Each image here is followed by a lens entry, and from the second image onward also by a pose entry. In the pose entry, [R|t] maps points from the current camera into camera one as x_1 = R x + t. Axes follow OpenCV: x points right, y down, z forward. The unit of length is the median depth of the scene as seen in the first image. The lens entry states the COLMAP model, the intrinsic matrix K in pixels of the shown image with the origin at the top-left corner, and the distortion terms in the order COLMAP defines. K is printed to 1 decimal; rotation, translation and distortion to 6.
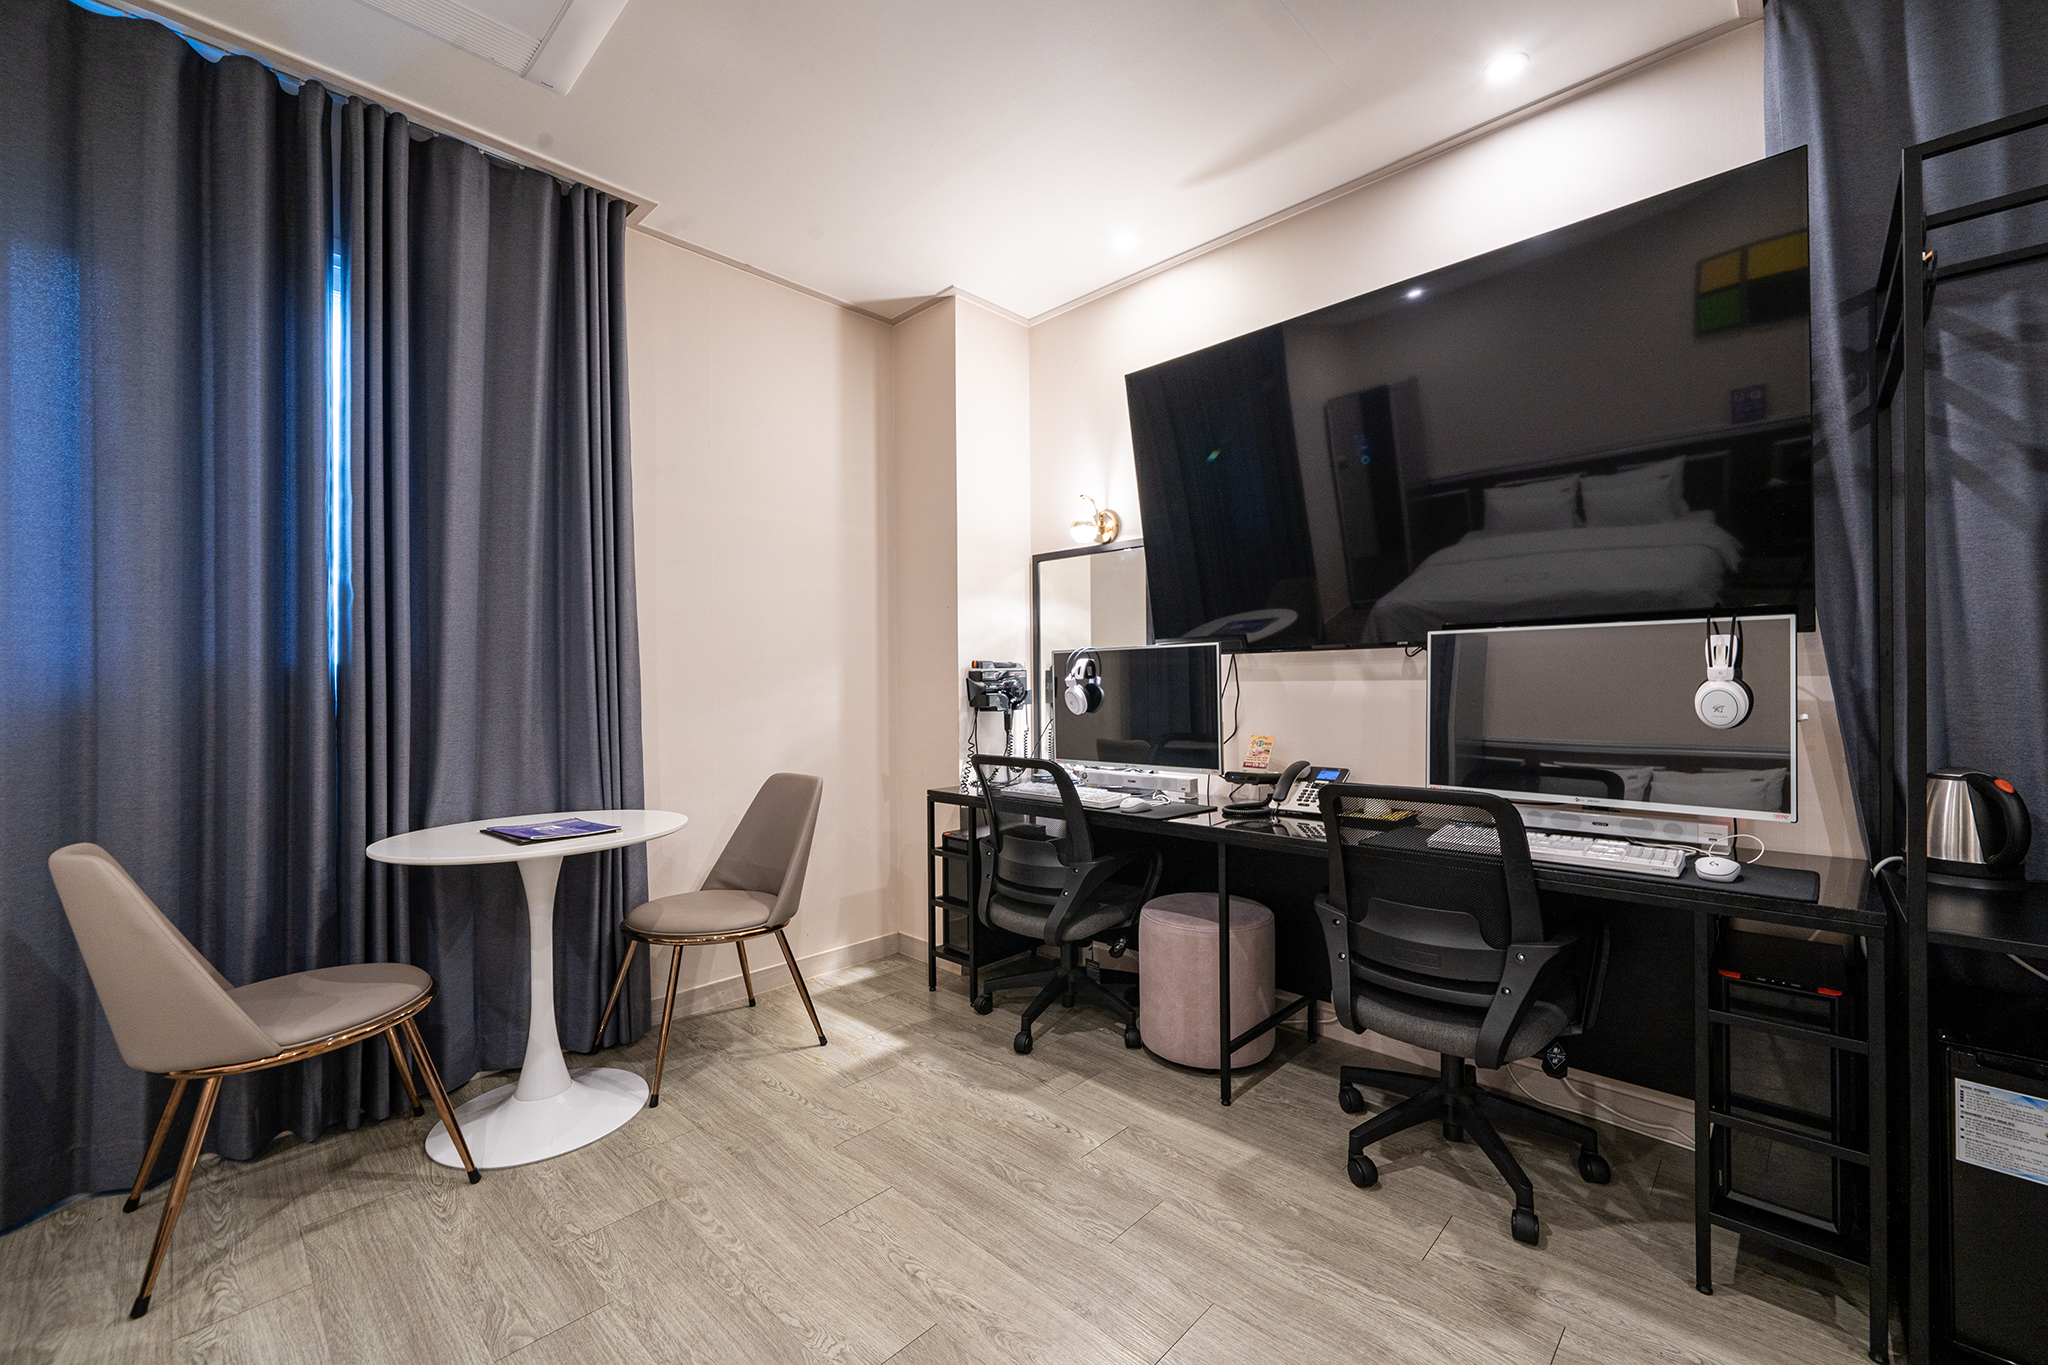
lens RADIAL K [[834.2, 0, 1014.1], [0, 834.2, 678.5], [0, 0, 1]] dist [-0.000684, 0.000043]
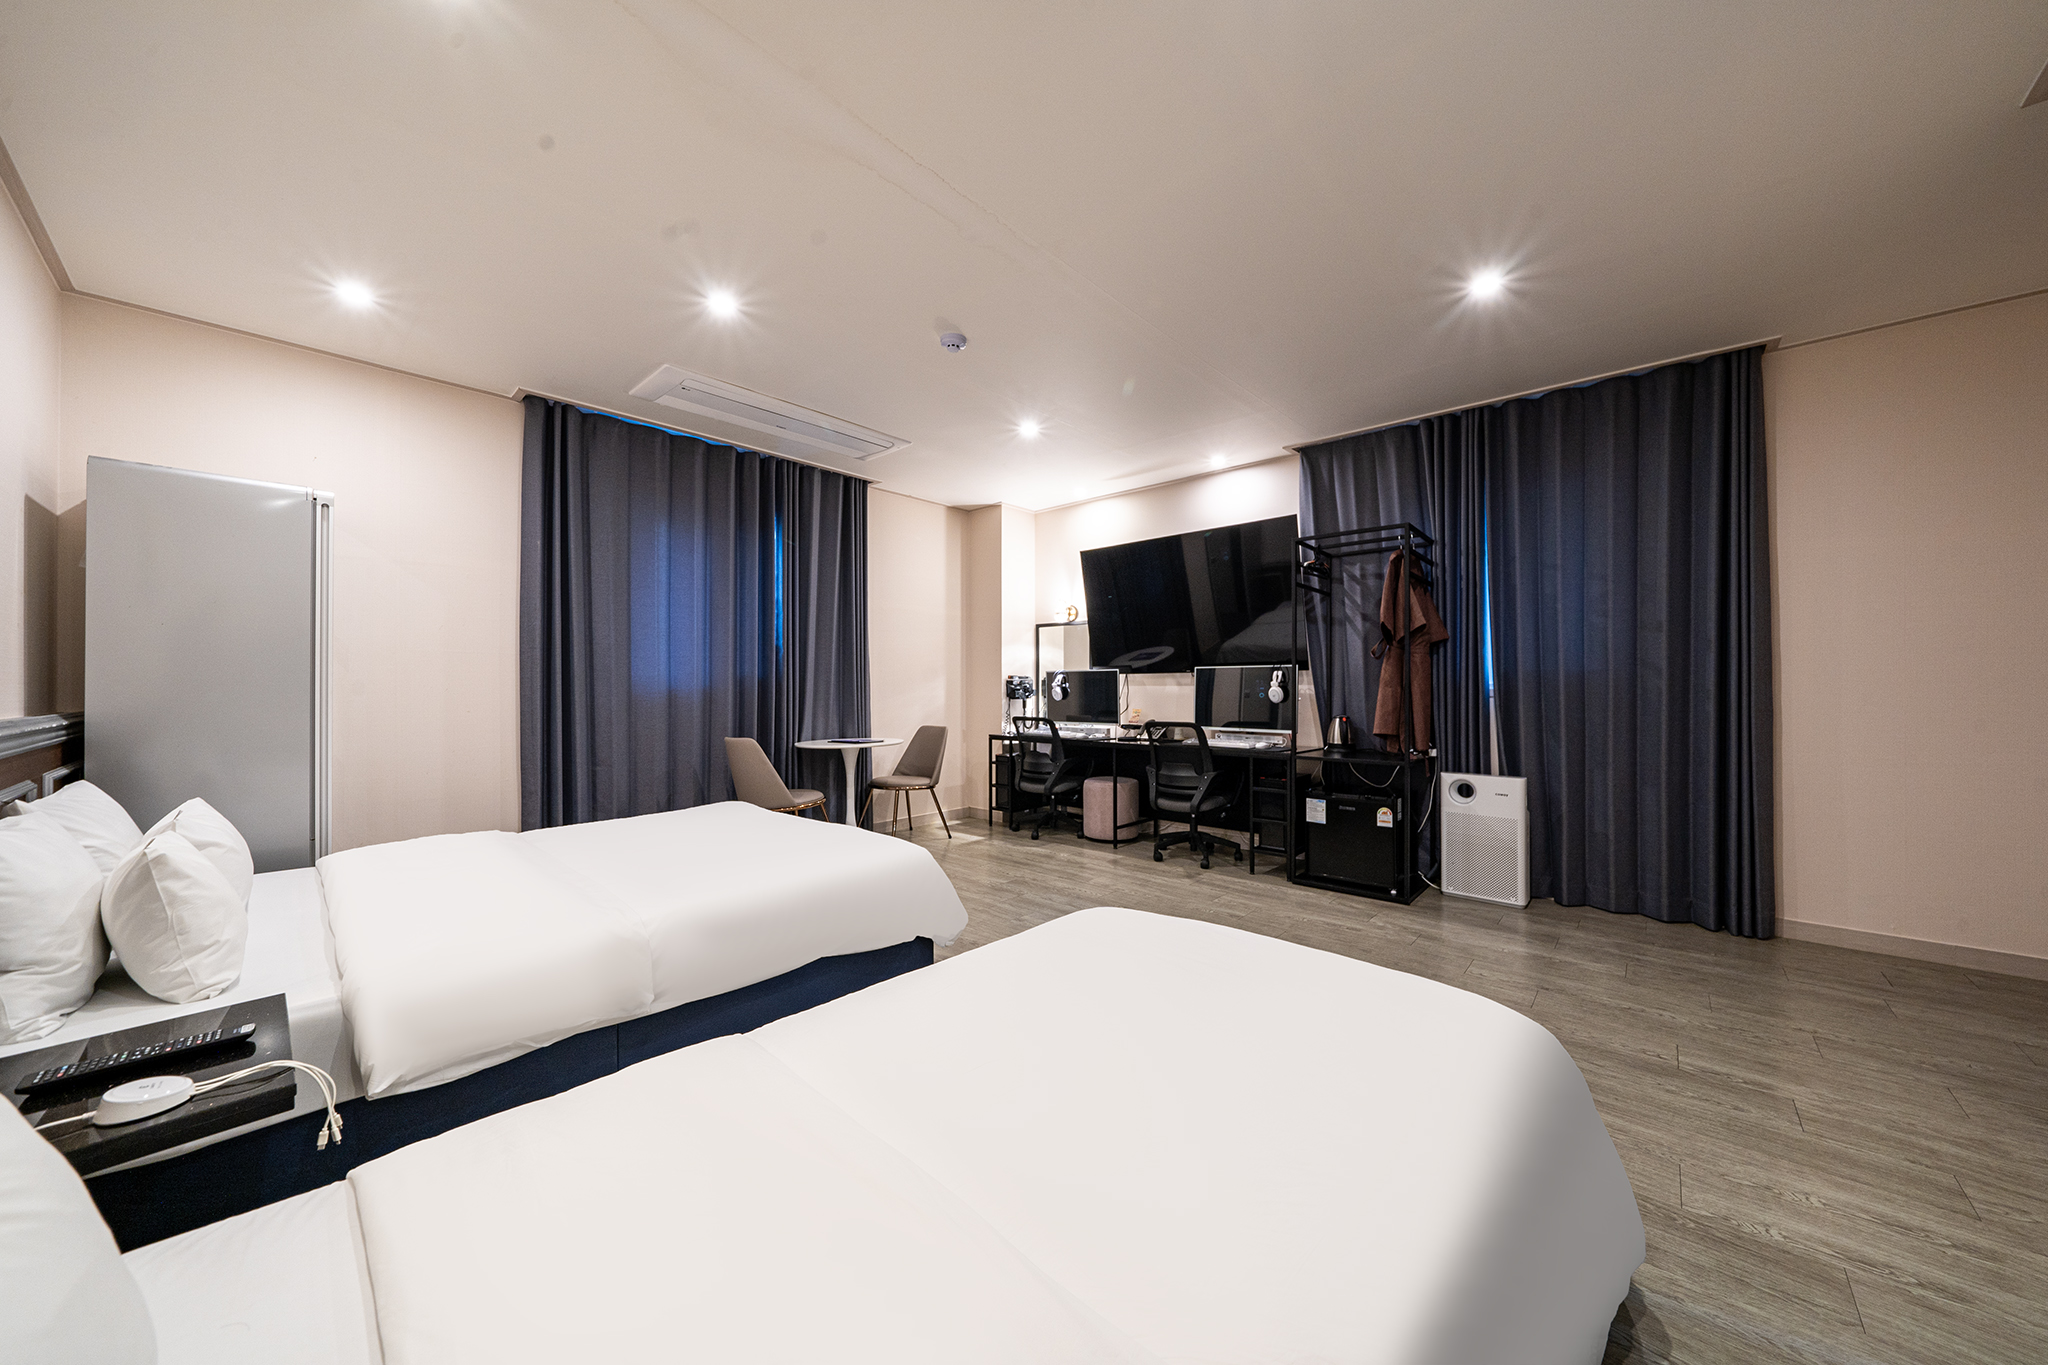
lens RADIAL K [[701.9, 0, 1012.6], [0, 701.9, 677.6], [0, 0, 1]] dist [0.000175, 0.000385]
pose [[0.999698, 0.008543, 0.023039, -0.094248], [-0.008324, 0.999920, -0.009568, 0.001651], [-0.023119, 0.009374, 0.999689, -0.928524]]
